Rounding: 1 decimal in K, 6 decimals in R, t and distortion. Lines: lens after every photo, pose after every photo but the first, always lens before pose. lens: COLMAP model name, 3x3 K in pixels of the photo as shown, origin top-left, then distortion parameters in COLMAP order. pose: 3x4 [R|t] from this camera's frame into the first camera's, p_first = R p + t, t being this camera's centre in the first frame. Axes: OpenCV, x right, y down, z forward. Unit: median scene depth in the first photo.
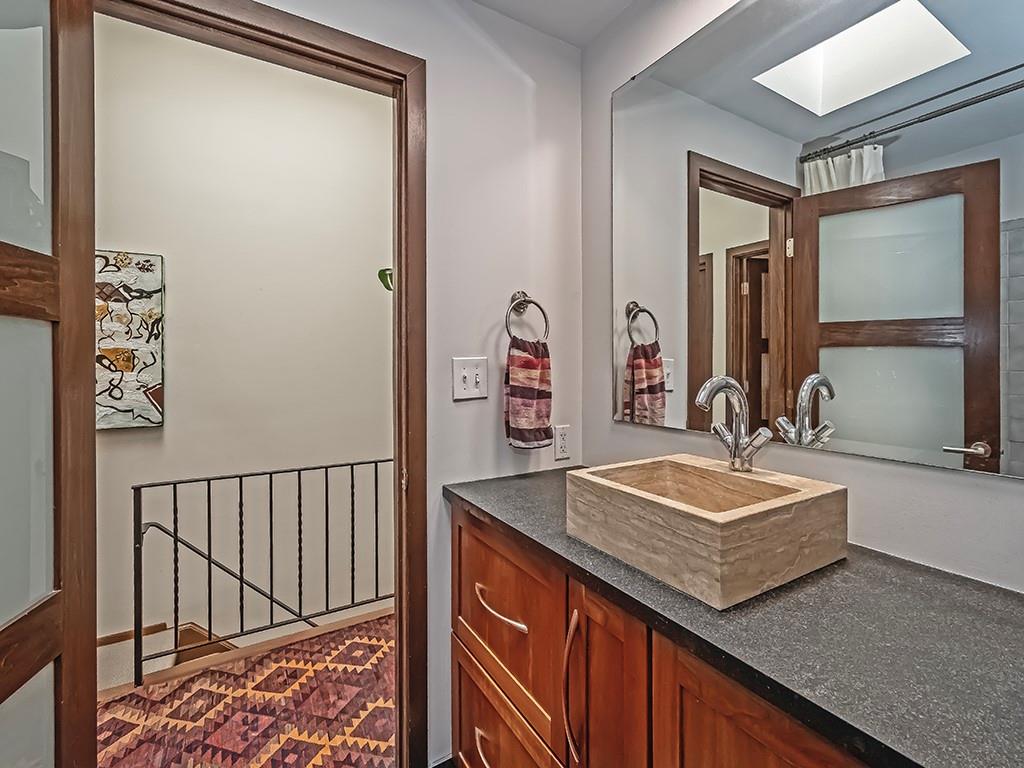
lens RADIAL K [[461.4, 0, 509.0], [0, 461.4, 372.8], [0, 0, 1]] dist [0.011893, -0.000637]
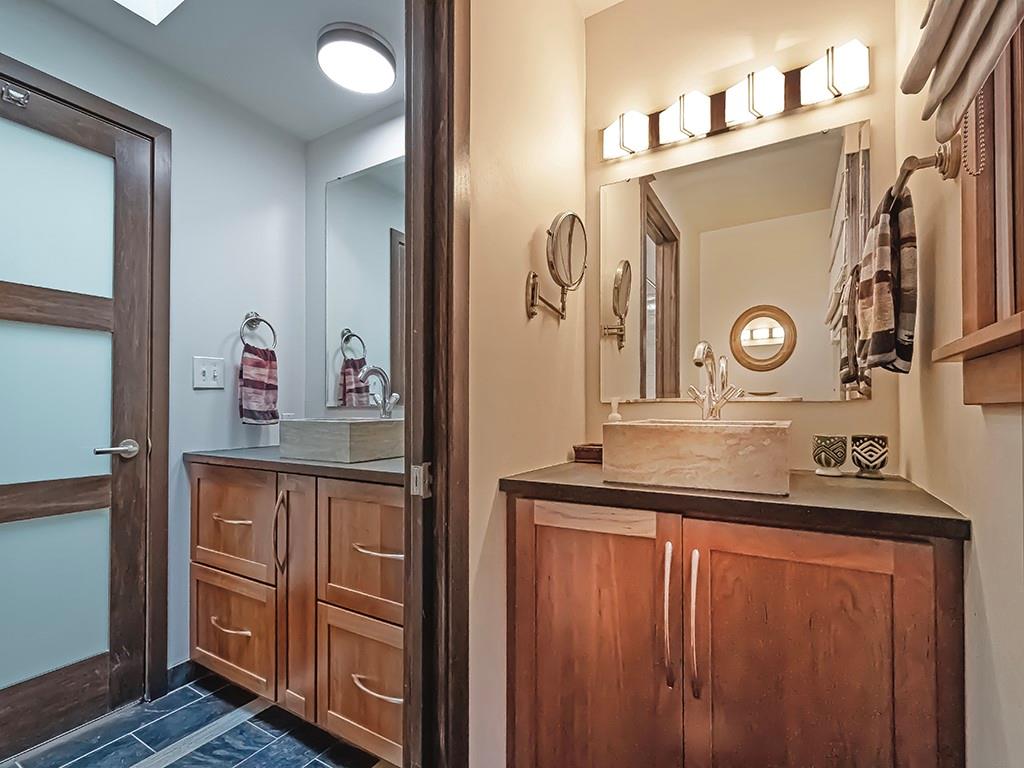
lens RADIAL K [[461.4, 0, 506.4], [0, 461.4, 401.1], [0, 0, 1]] dist [0.011893, -0.000637]
pose [[0.877919, 0.005754, 0.478775, 0.029417], [0.008408, 0.999588, -0.027431, 0.134434], [-0.478735, 0.028108, 0.877509, -0.568669]]
